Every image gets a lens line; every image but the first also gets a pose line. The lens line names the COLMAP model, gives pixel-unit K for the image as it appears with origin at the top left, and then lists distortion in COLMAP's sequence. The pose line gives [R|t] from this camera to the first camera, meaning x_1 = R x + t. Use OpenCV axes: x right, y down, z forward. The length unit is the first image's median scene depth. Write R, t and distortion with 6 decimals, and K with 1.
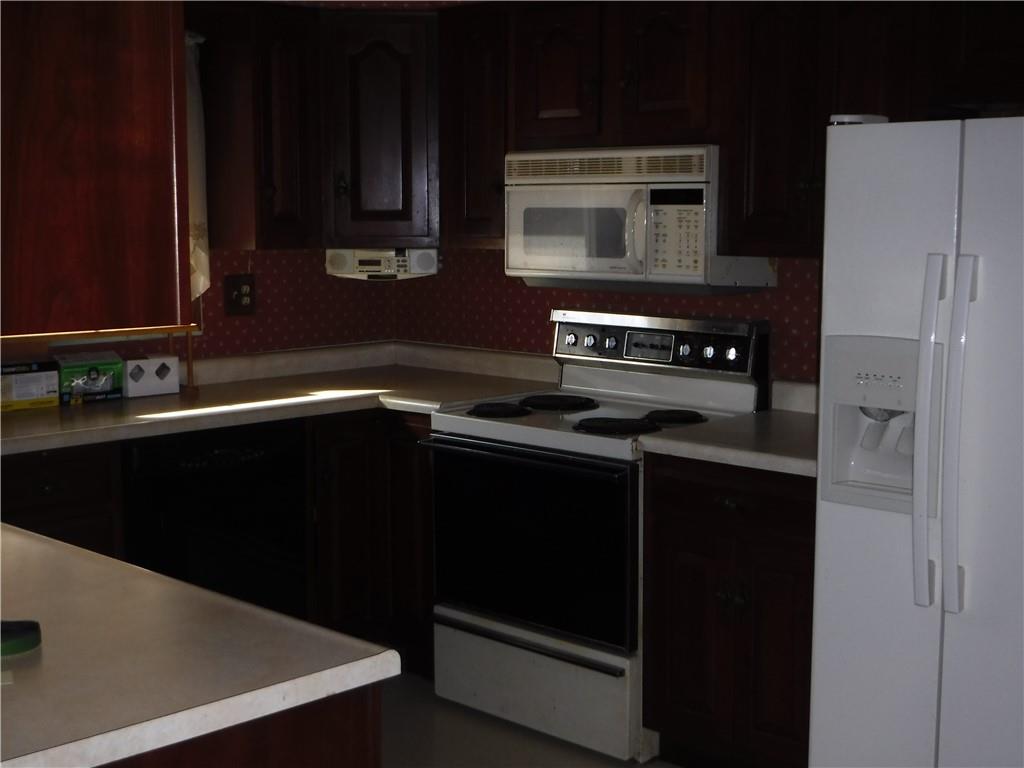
lens RADIAL K [[1420.7, 0, 512.0], [0, 1420.7, 384.0], [0, 0, 1]] dist [-0.013218, 0.016375]
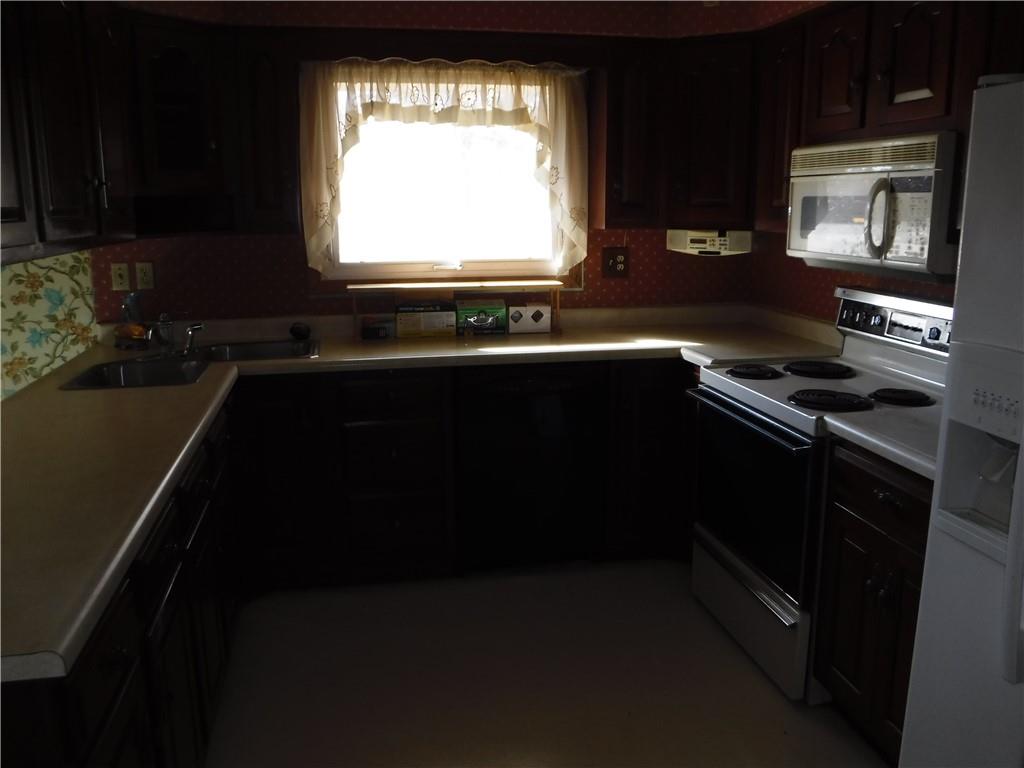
lens RADIAL K [[840.1, 0, 512.0], [0, 840.1, 384.0], [0, 0, 1]] dist [-0.138463, 0.111498]
pose [[0.822961, 0.115536, -0.556225, 0.197029], [-0.065912, 0.991908, 0.108513, -0.030715], [0.564261, -0.052640, 0.823917, 0.312282]]
